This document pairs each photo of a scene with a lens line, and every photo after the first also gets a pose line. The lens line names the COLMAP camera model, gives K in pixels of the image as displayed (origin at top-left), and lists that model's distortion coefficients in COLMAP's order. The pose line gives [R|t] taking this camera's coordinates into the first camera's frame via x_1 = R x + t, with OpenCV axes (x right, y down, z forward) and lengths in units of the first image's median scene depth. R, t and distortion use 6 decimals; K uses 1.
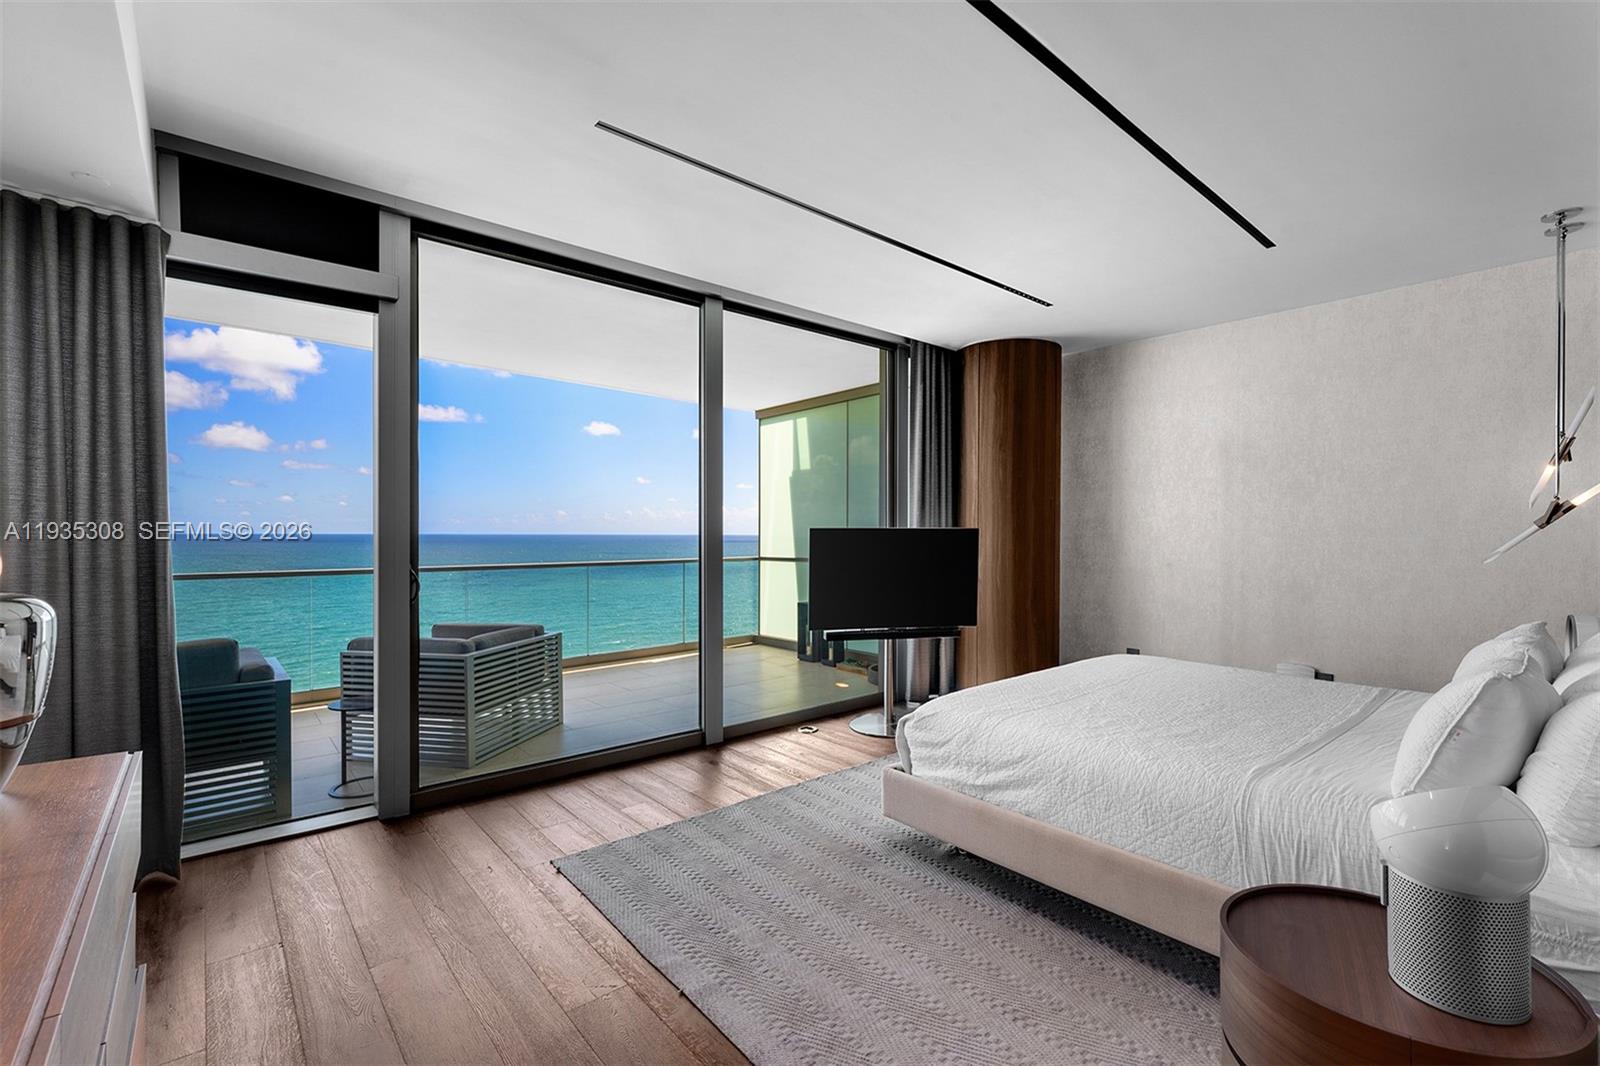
lens RADIAL K [[689.0, 0, 797.0], [0, 689.0, 499.6], [0, 0, 1]] dist [0.000982, 0.000045]
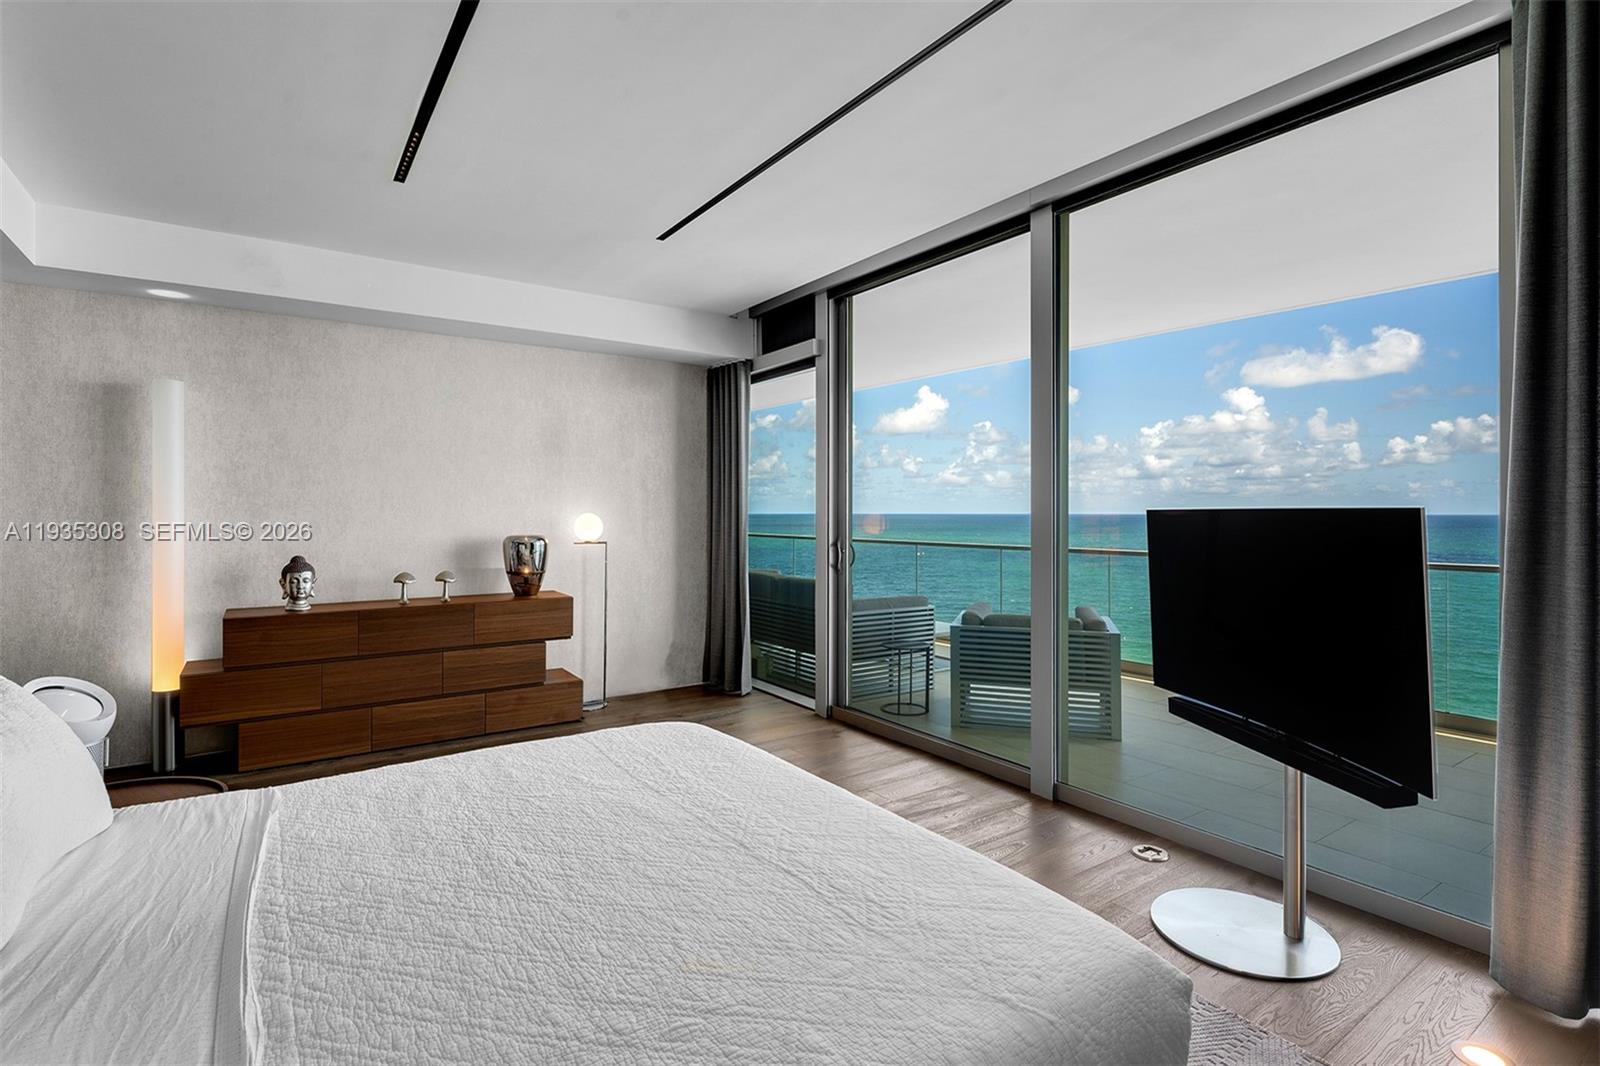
lens RADIAL K [[689.0, 0, 797.0], [0, 689.0, 499.6], [0, 0, 1]] dist [0.000982, 0.000045]
pose [[-0.052099, -0.002451, -0.998639, 0.721521], [0.050265, 0.998723, -0.005073, 0.015993], [0.997376, -0.050461, -0.051910, 0.848638]]
